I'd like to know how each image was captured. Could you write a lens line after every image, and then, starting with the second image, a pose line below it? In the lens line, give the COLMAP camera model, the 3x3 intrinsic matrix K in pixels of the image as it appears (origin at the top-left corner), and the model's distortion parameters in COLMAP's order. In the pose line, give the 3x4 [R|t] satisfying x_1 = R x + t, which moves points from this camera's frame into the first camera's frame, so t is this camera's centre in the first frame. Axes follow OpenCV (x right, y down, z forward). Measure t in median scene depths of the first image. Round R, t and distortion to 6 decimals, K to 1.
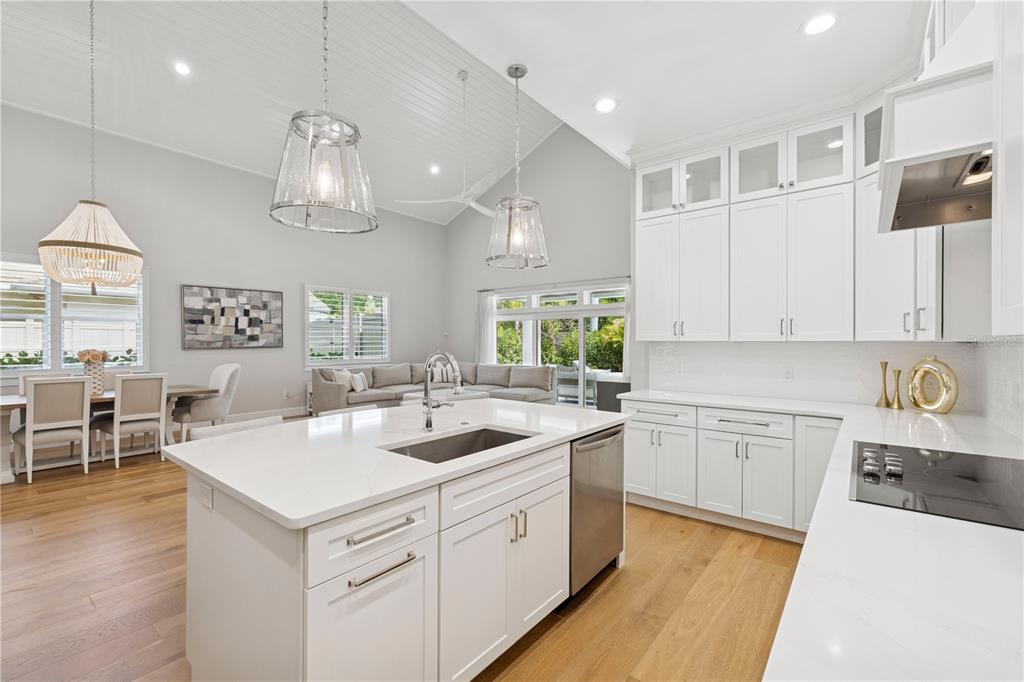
lens RADIAL K [[432.4, 0, 512.0], [0, 432.4, 341.0], [0, 0, 1]] dist [-0.000077, -0.000404]
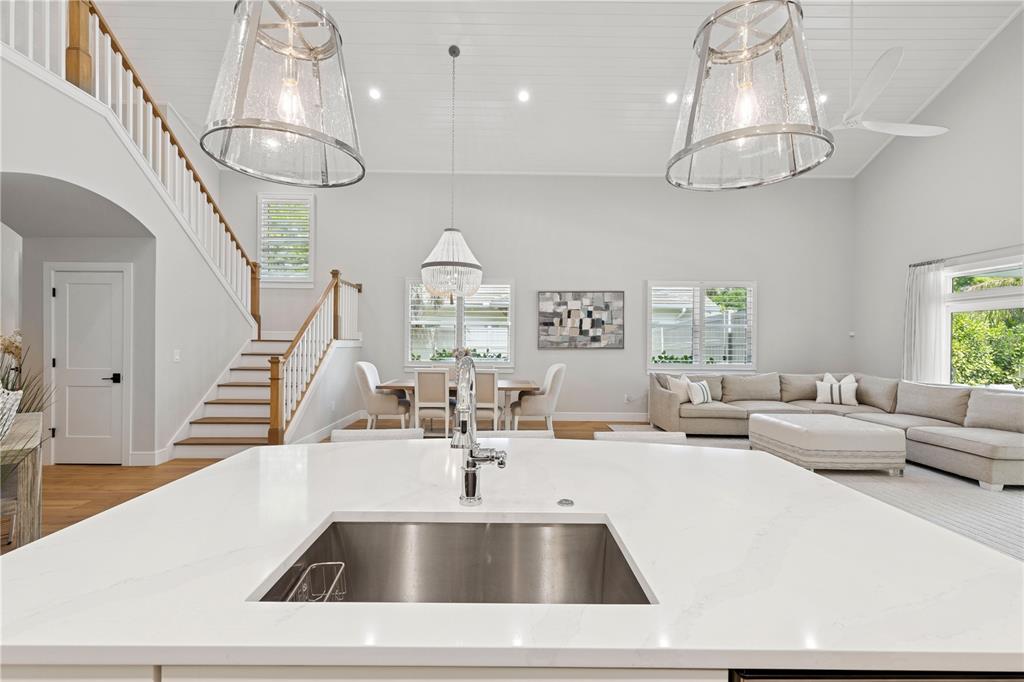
lens RADIAL K [[443.2, 0, 512.0], [0, 443.2, 341.0], [0, 0, 1]] dist [0.002033, 0.000225]
pose [[0.635748, 0.003526, -0.771889, 0.077044], [-0.008236, 0.999964, -0.002216, 0.001844], [0.771853, 0.007766, 0.635754, 0.195337]]
